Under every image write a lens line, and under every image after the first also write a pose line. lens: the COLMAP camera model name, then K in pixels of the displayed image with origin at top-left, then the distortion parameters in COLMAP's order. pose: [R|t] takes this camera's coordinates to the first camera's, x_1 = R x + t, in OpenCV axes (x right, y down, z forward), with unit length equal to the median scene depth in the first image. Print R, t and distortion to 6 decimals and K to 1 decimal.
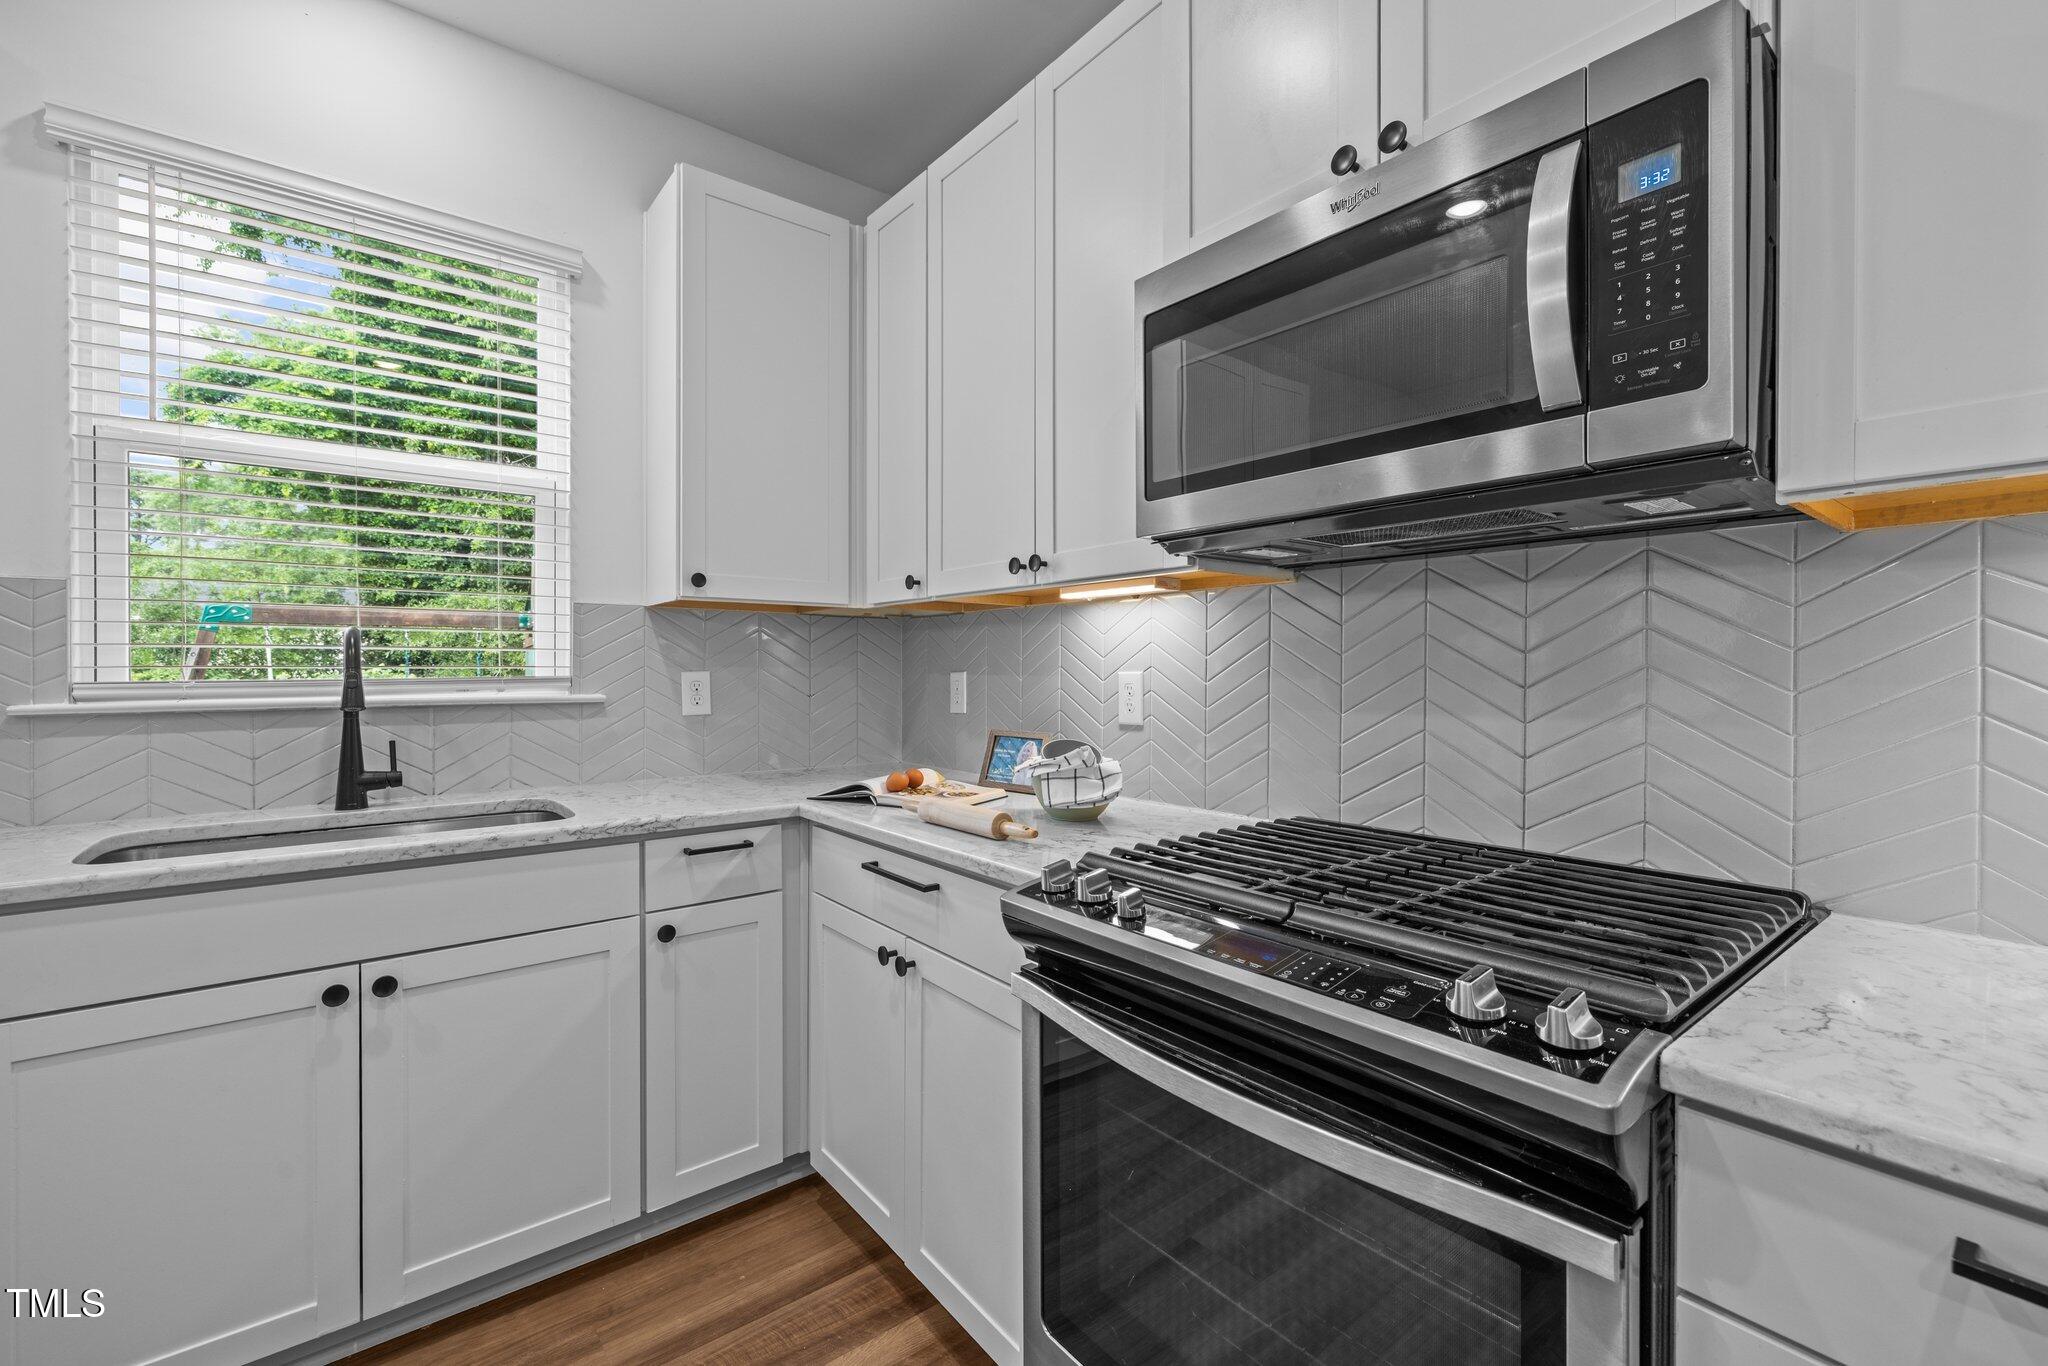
lens RADIAL K [[874.8, 0, 1031.5], [0, 874.8, 674.3], [0, 0, 1]] dist [0.000981, -0.000234]
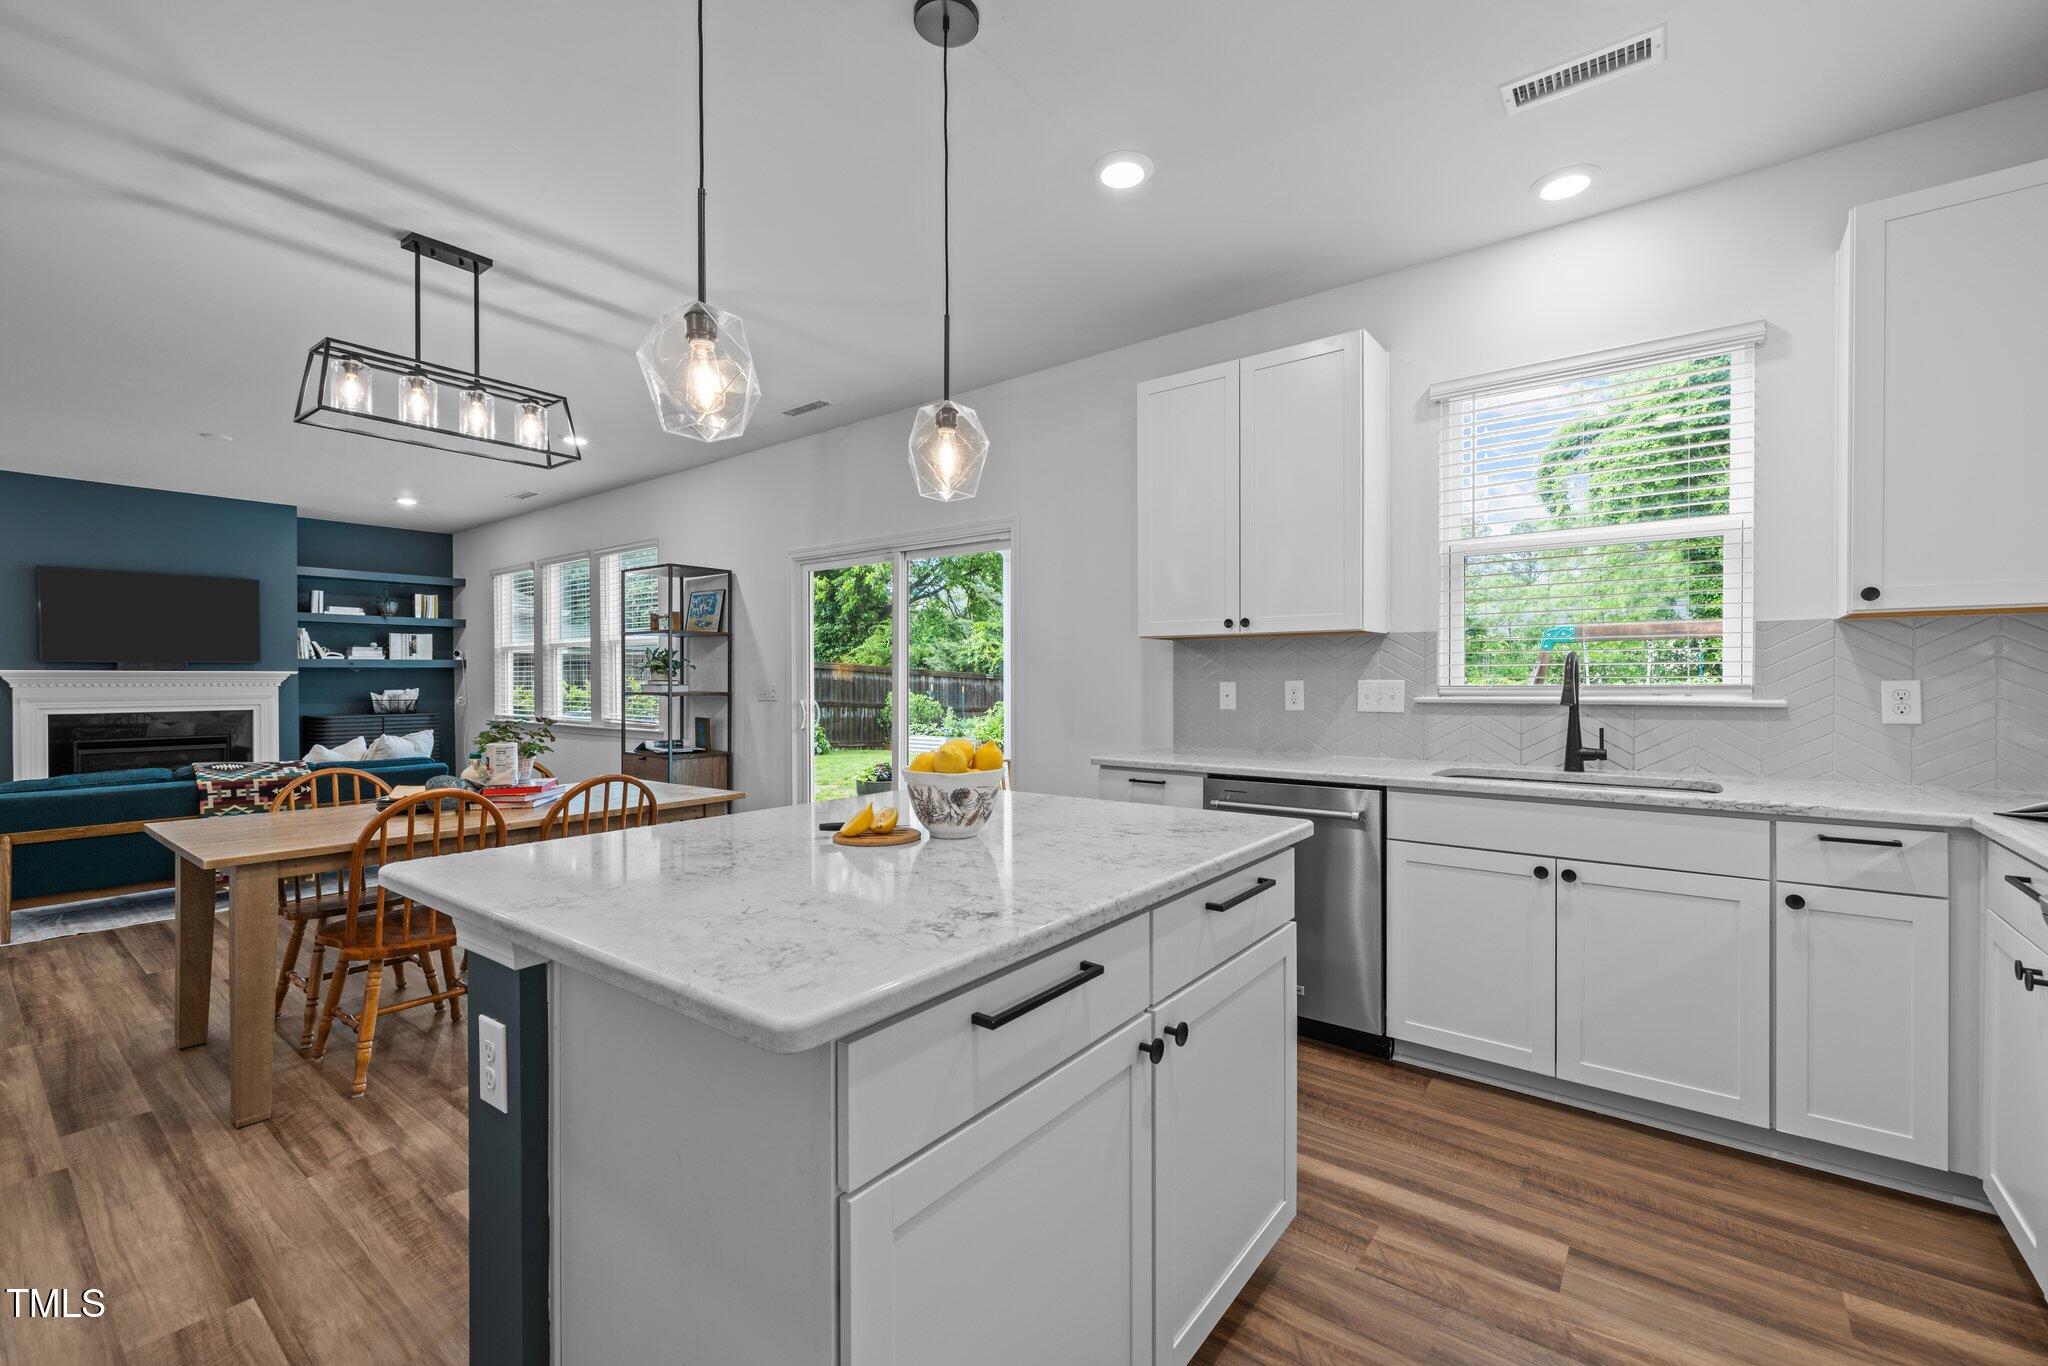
lens RADIAL K [[874.8, 0, 1041.4], [0, 874.8, 690.8], [0, 0, 1]] dist [0.000981, -0.000234]
pose [[0.264903, 0.011775, -0.964203, 0.415670], [-0.004314, 0.999930, 0.011026, 0.002332], [0.964265, 0.001239, 0.264935, -0.272678]]
